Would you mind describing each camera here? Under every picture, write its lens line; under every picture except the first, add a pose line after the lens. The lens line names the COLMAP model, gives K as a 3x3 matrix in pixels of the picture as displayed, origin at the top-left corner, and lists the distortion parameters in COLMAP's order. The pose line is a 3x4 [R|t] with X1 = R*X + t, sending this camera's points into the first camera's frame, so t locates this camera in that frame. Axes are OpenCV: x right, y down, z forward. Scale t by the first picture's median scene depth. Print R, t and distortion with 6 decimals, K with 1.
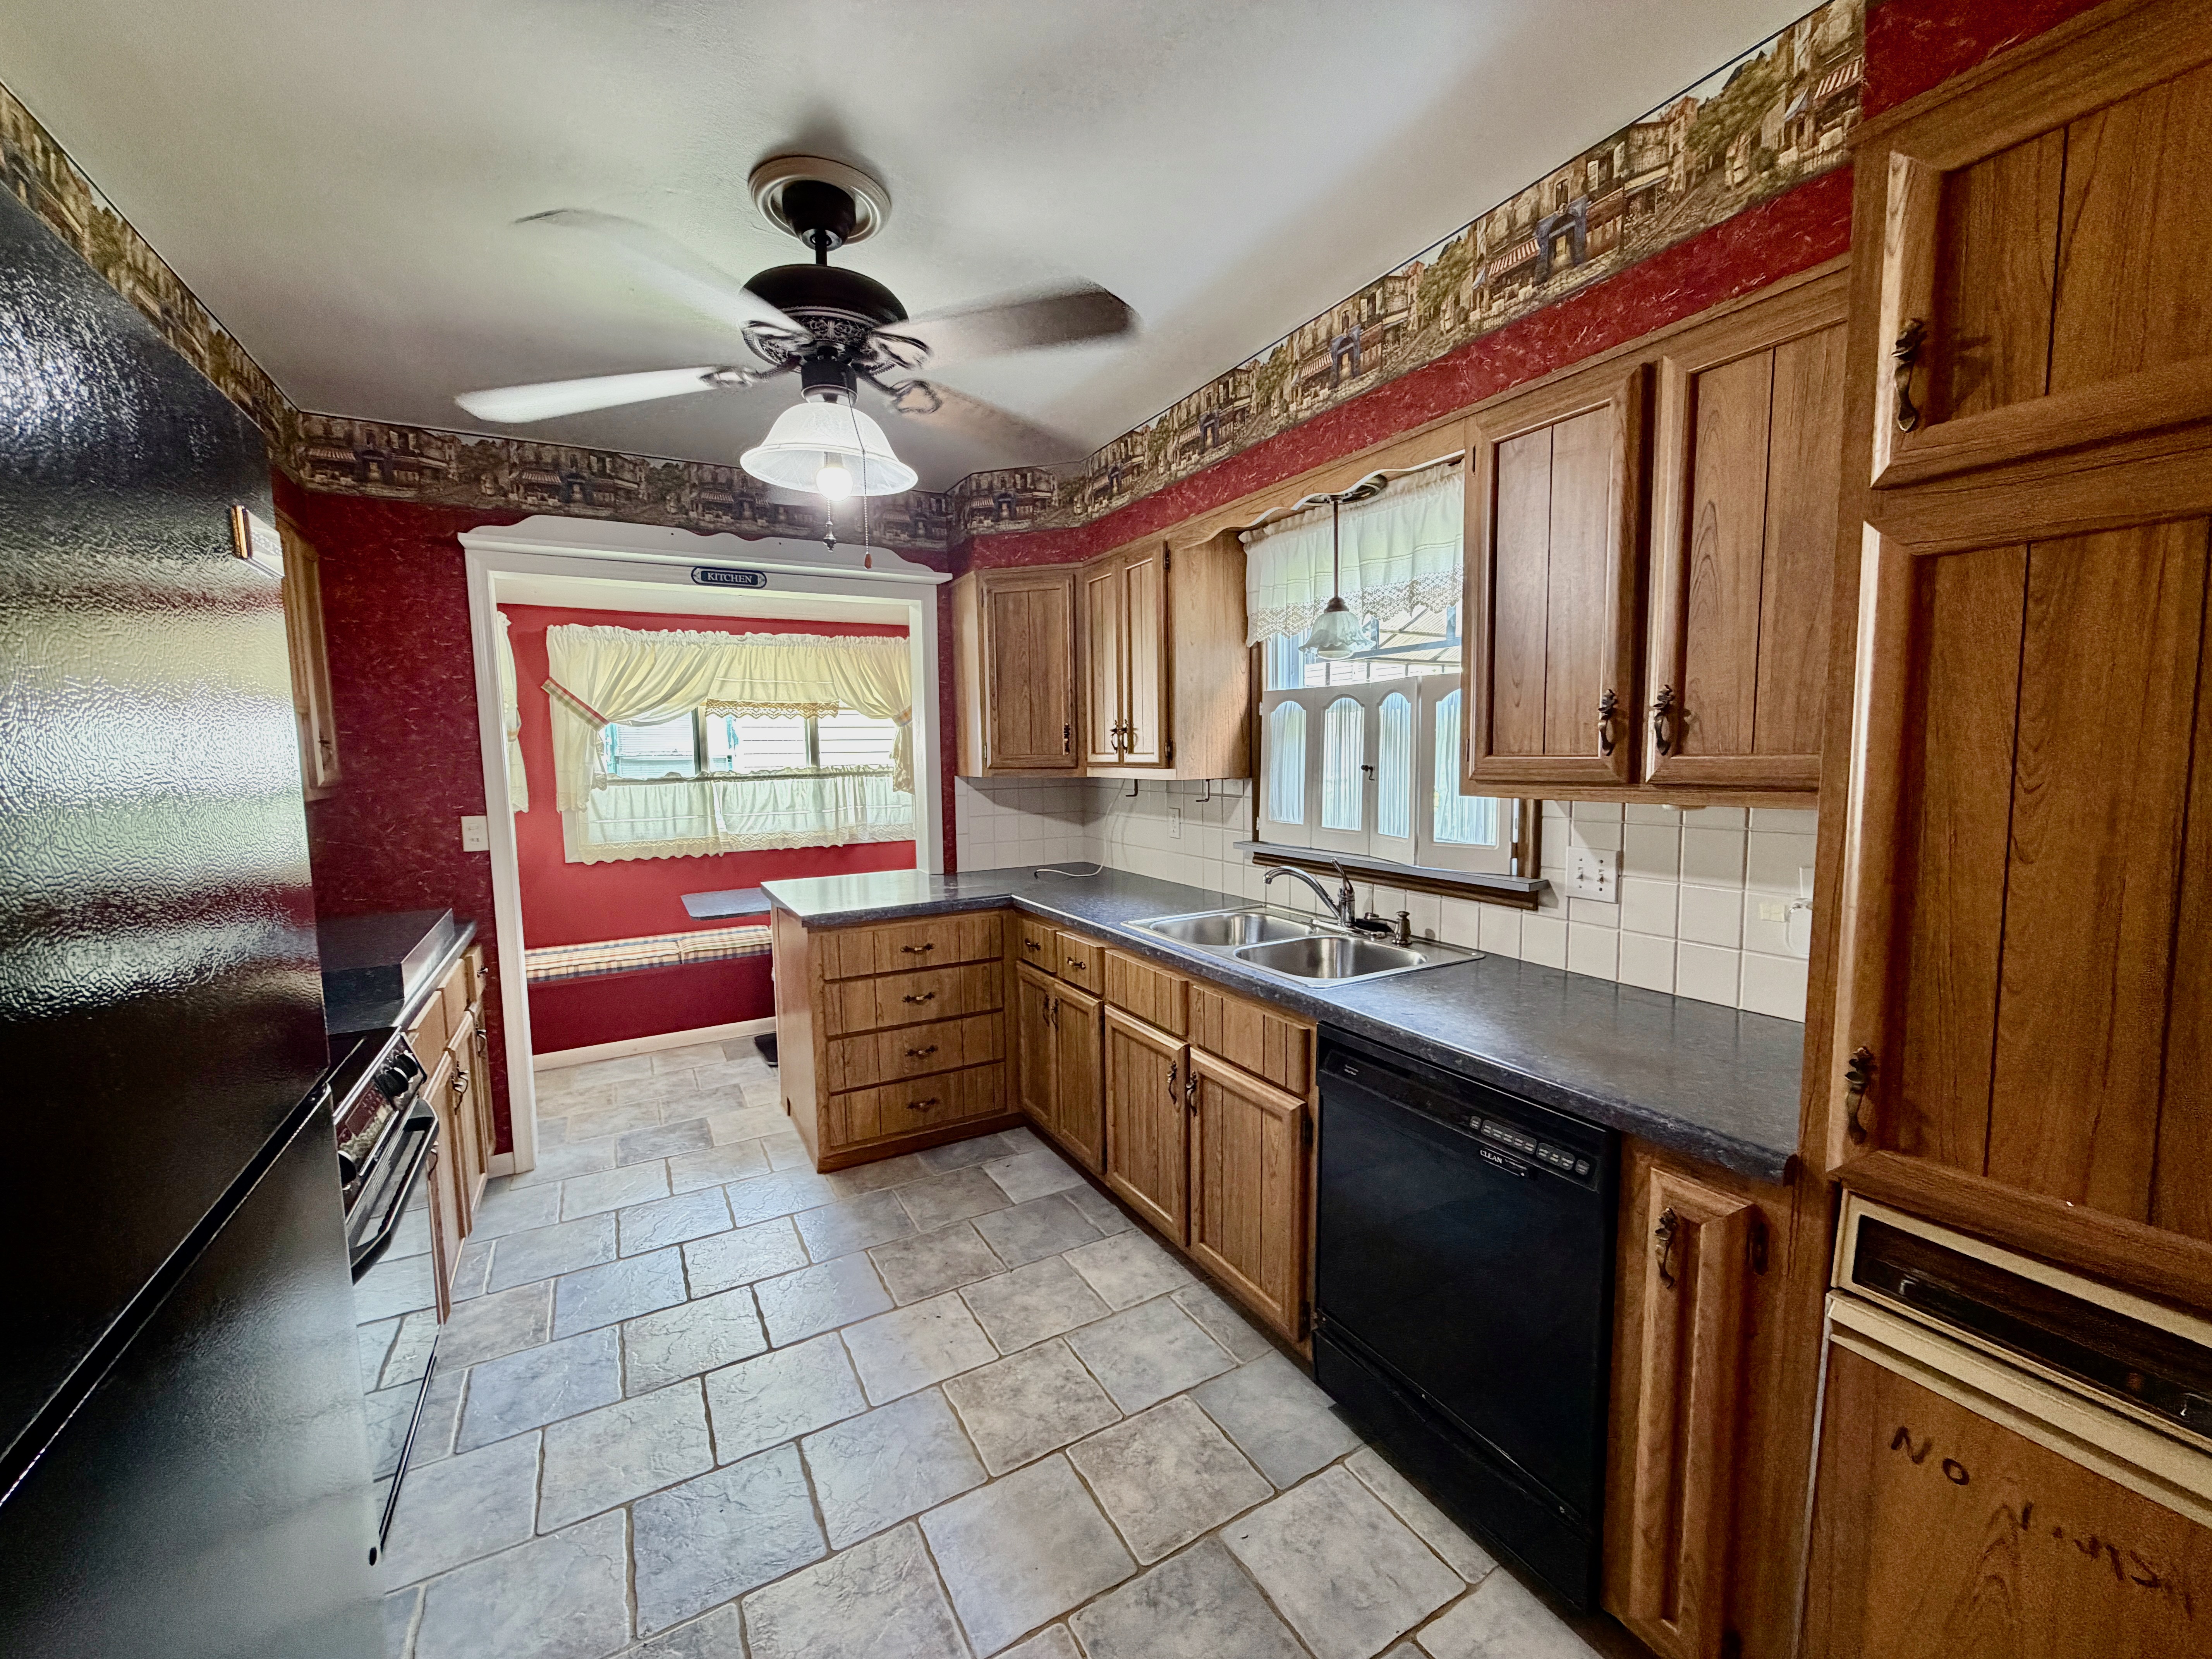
lens RADIAL K [[889.2, 0, 1108.7], [0, 889.2, 834.2], [0, 0, 1]] dist [-0.001162, 0.000723]
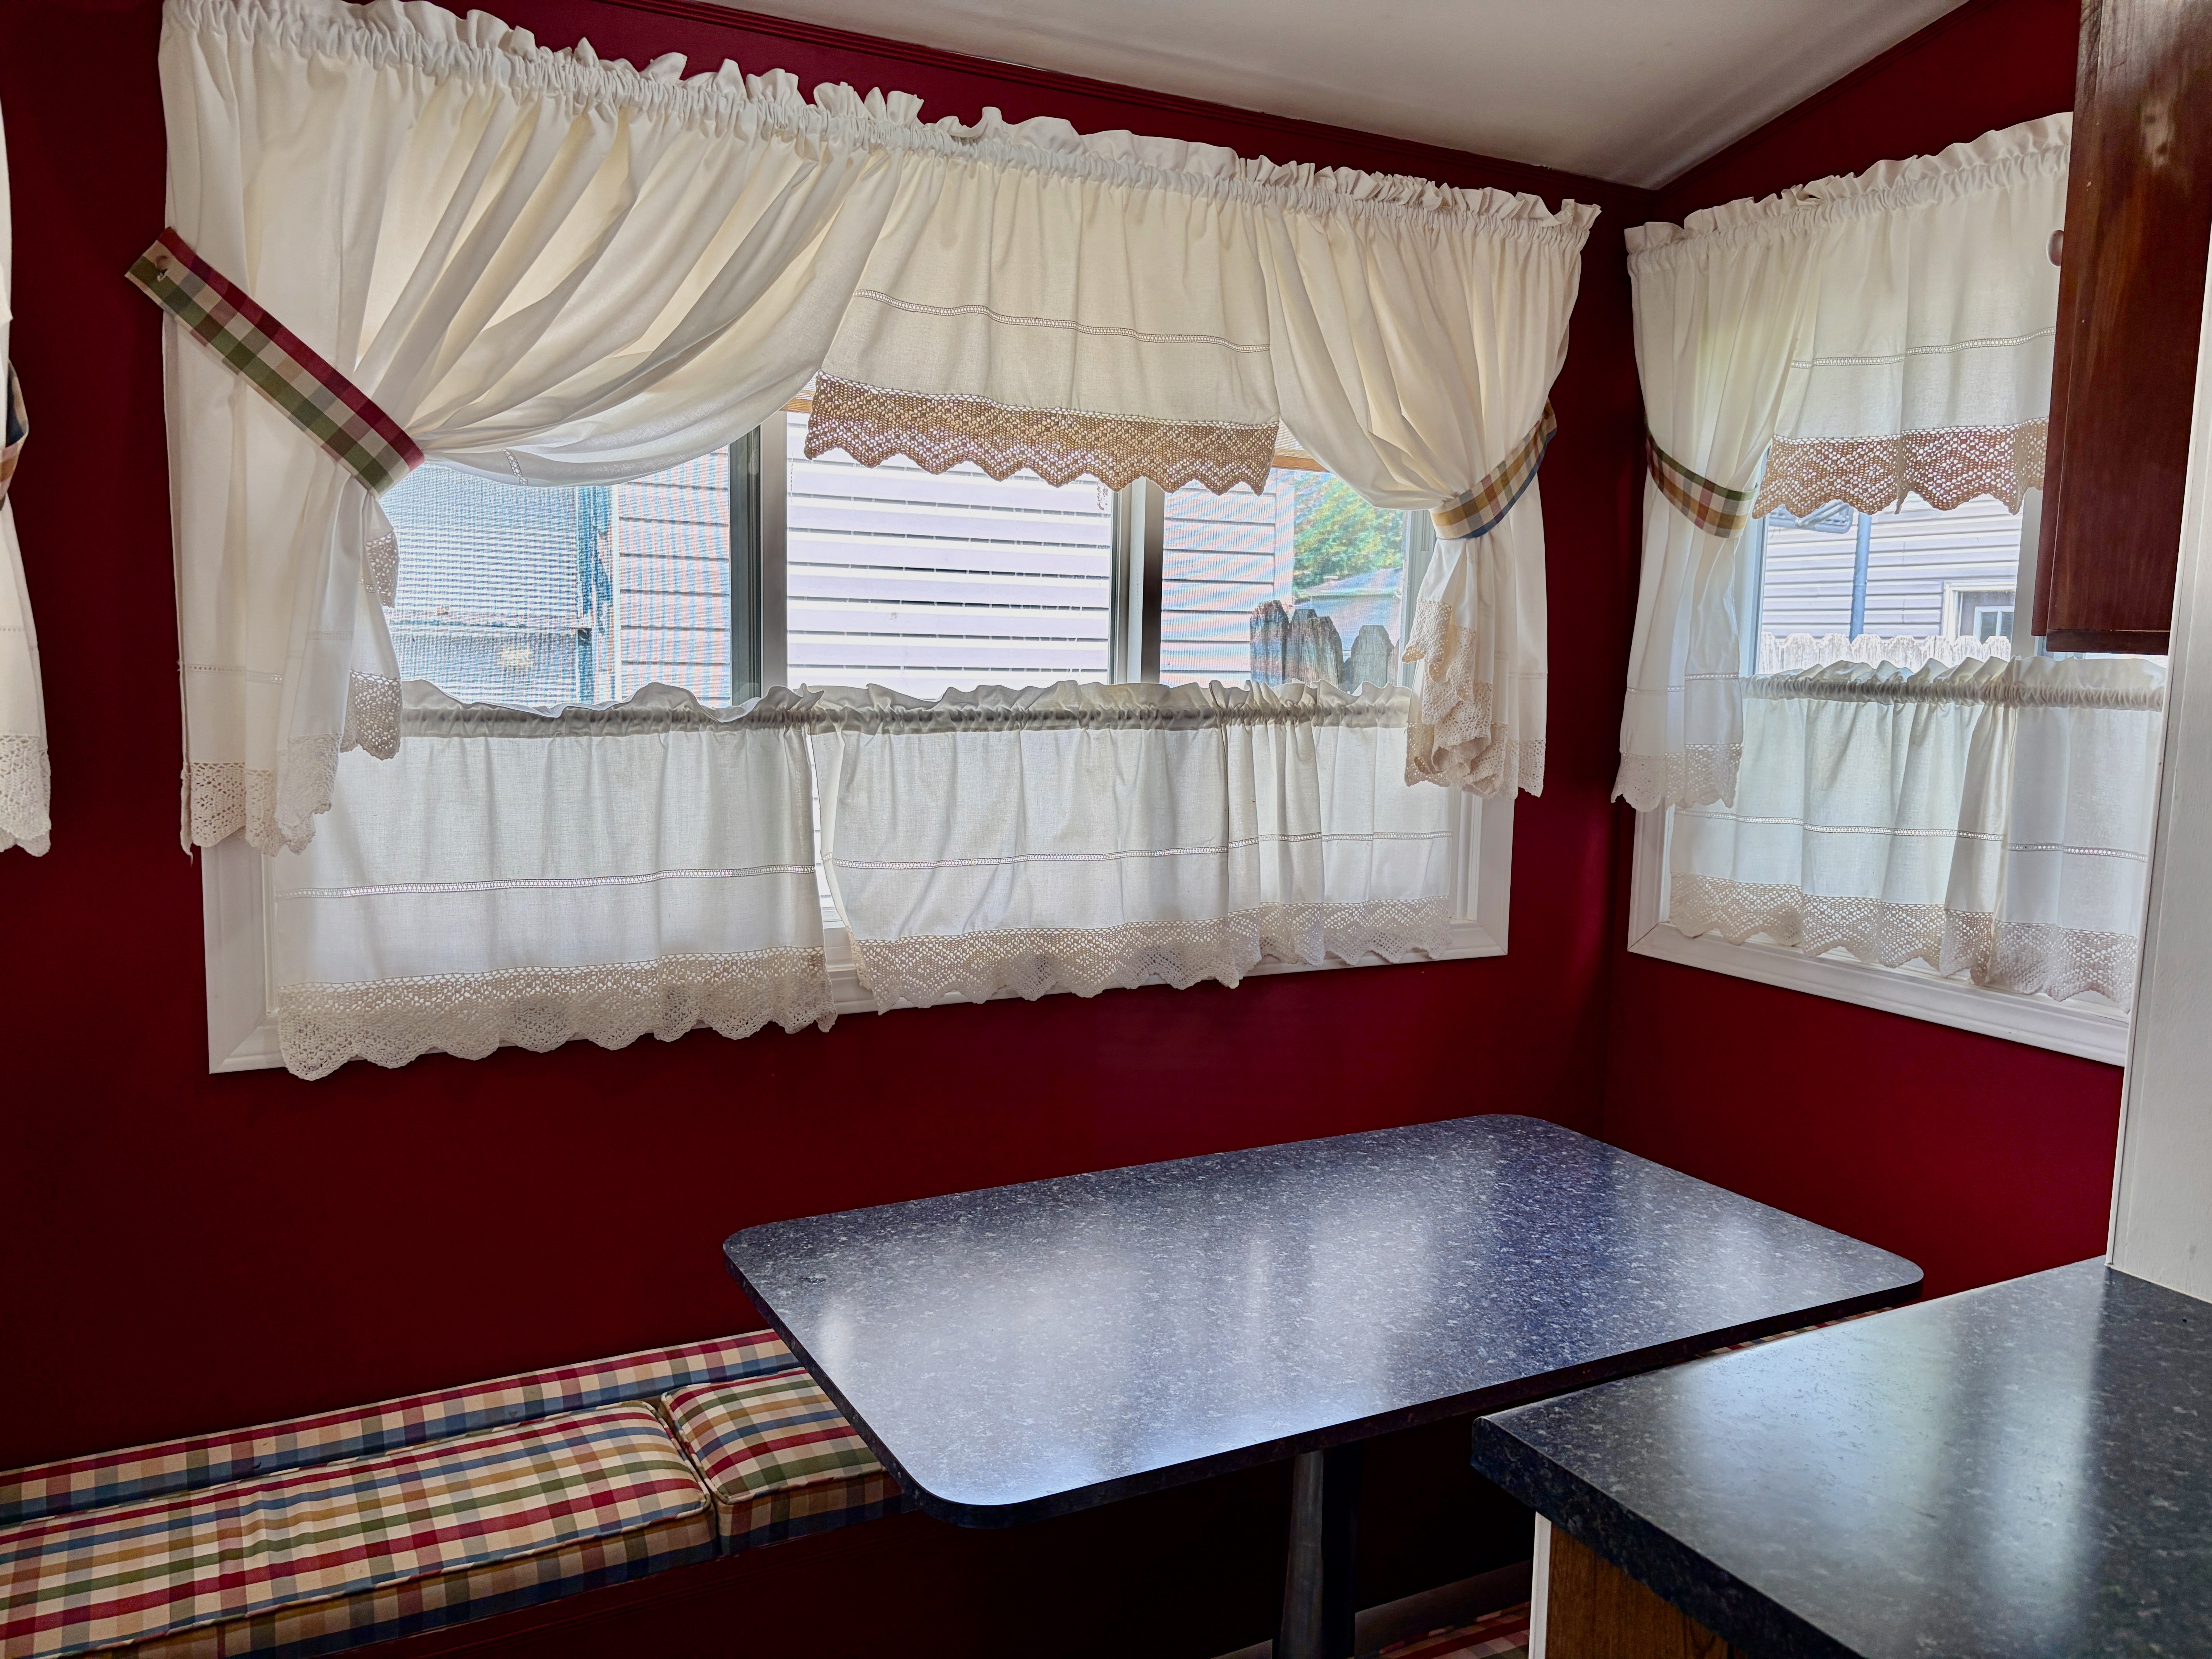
lens RADIAL K [[1667.4, 0, 1119.8], [0, 1667.4, 835.1], [0, 0, 1]] dist [0.022386, -0.001162]
pose [[0.999275, 0.037231, -0.007966, -0.558153], [-0.037082, 0.999149, 0.018076, -0.065737], [0.008632, -0.017767, 0.999805, 0.849804]]
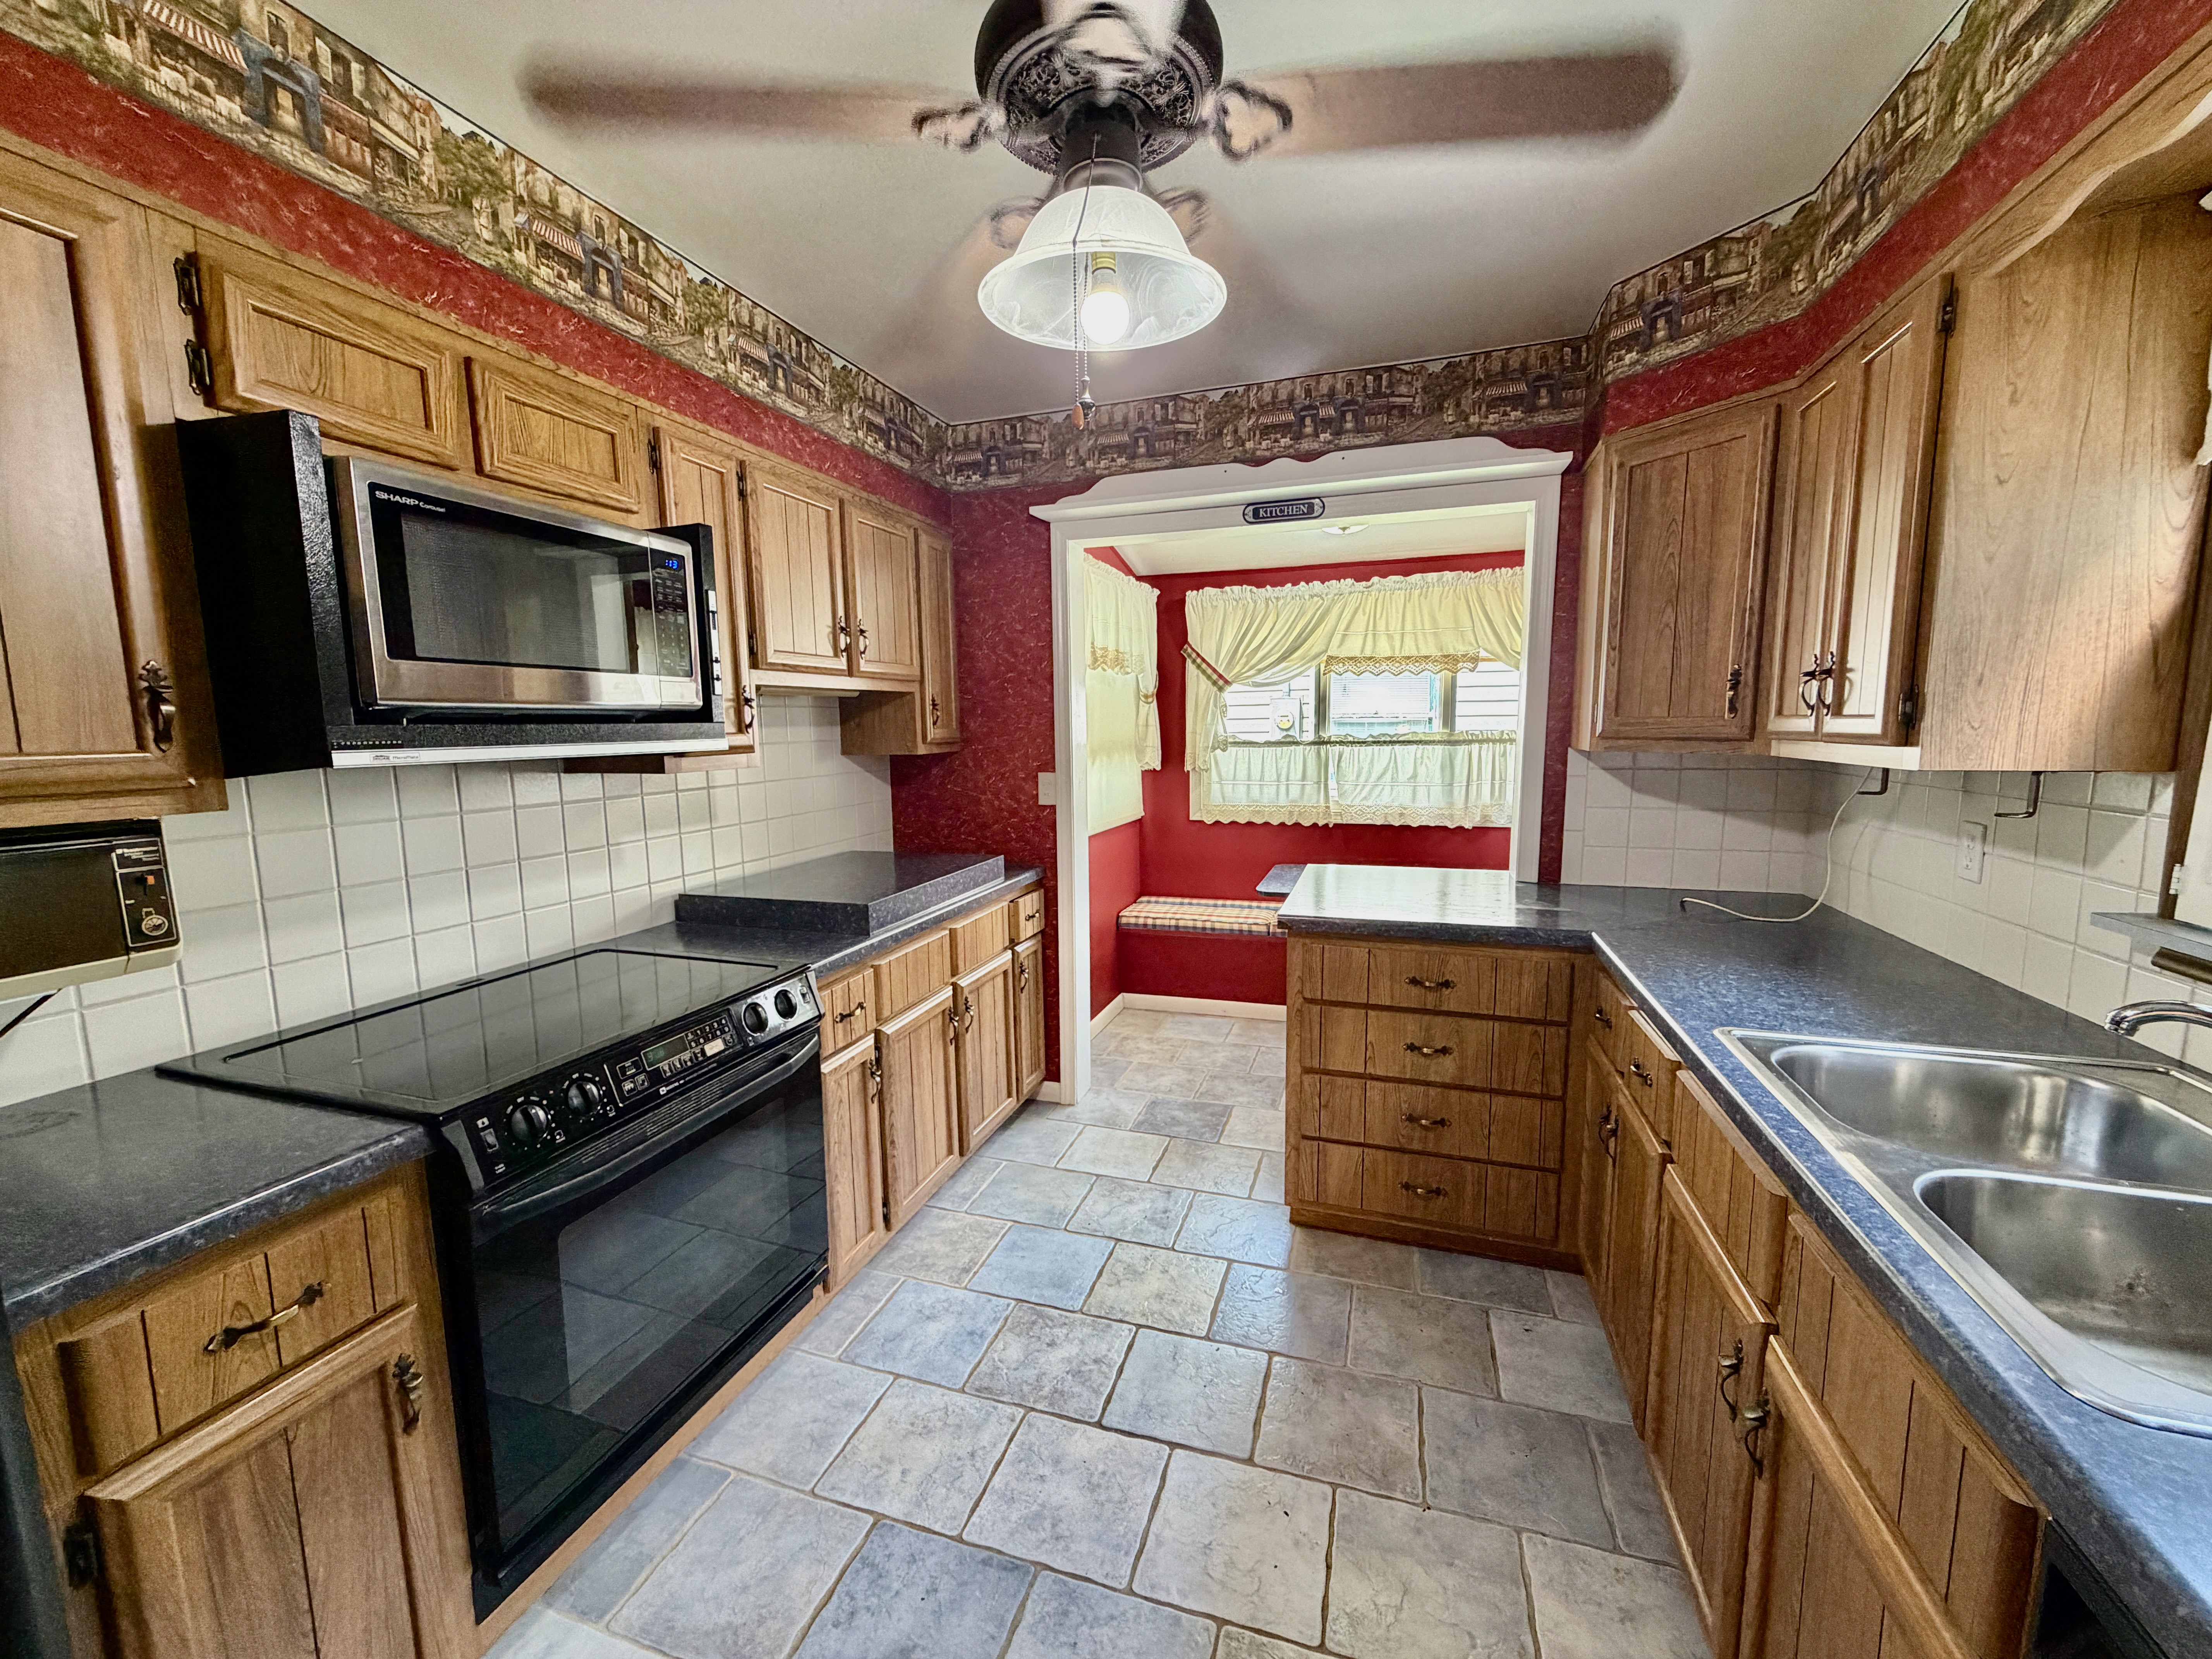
lens RADIAL K [[889.2, 0, 1090.9], [0, 889.2, 835.4], [0, 0, 1]] dist [-0.001162, 0.000723]
pose [[0.661726, 0.101879, -0.742791, 0.136666], [-0.069587, 0.994794, 0.074451, -0.028656], [0.746509, 0.002422, 0.665370, 0.316030]]
